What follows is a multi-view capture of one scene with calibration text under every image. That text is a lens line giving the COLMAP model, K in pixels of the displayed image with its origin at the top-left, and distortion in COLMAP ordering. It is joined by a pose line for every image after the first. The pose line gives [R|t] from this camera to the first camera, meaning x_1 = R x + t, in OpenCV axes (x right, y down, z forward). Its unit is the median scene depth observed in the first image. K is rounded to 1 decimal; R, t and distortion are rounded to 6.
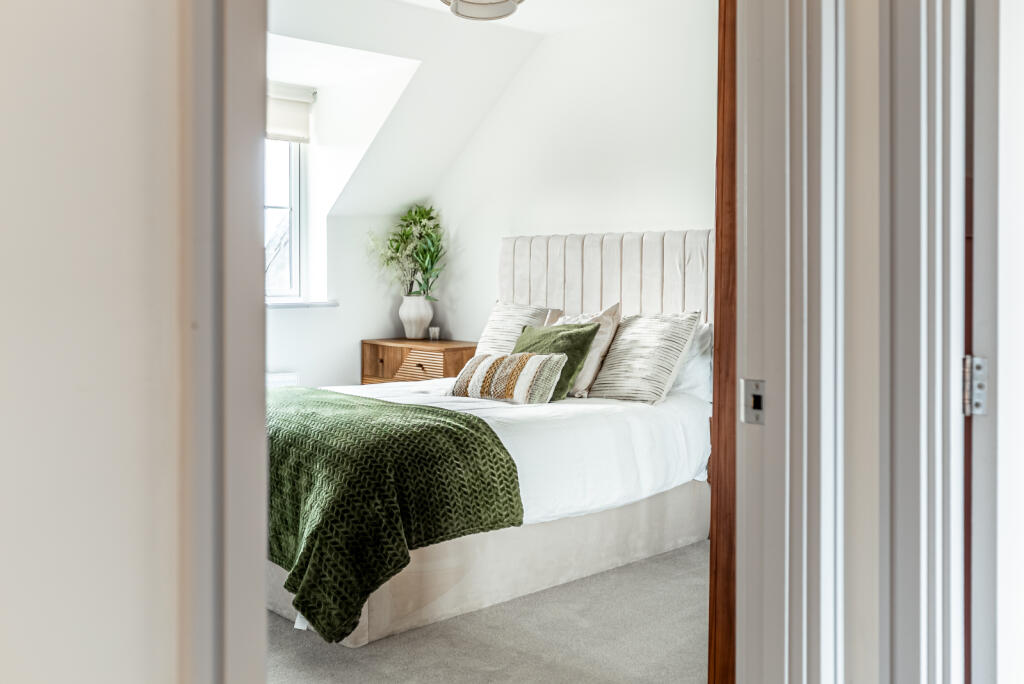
lens RADIAL K [[997.4, 0, 512.0], [0, 997.4, 342.0], [0, 0, 1]] dist [-0.004390, -0.001451]
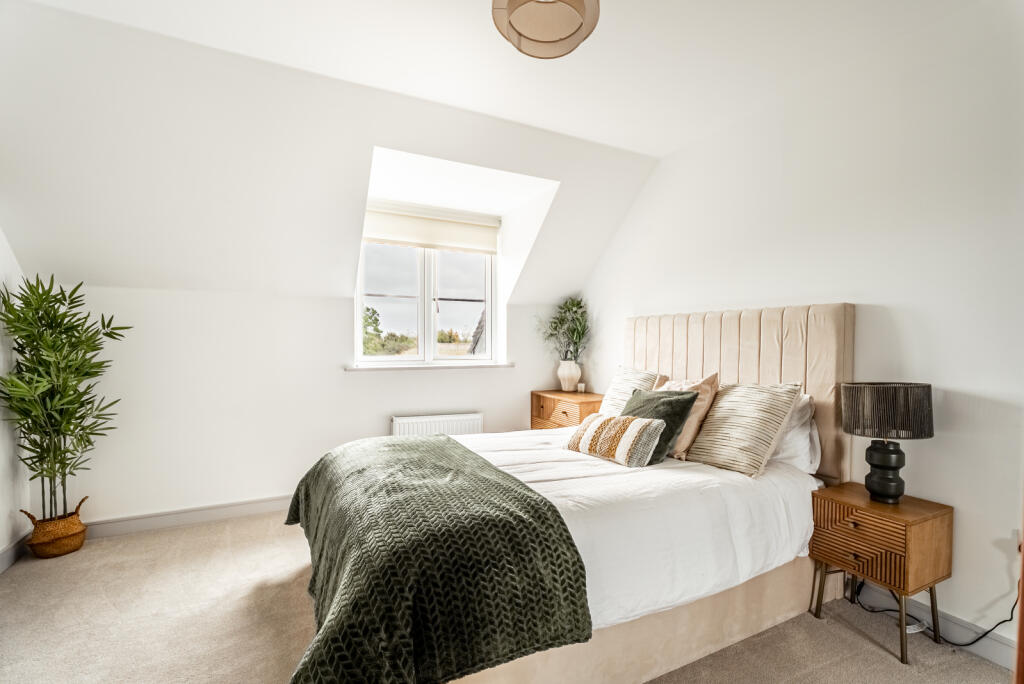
lens RADIAL K [[467.4, 0, 550.2], [0, 467.4, 363.8], [0, 0, 1]] dist [0.010255, 0.000121]
pose [[0.968795, 0.013567, -0.247492, 0.060271], [-0.020384, 0.999480, -0.025001, -0.035549], [0.247024, 0.029266, 0.968567, 0.484631]]
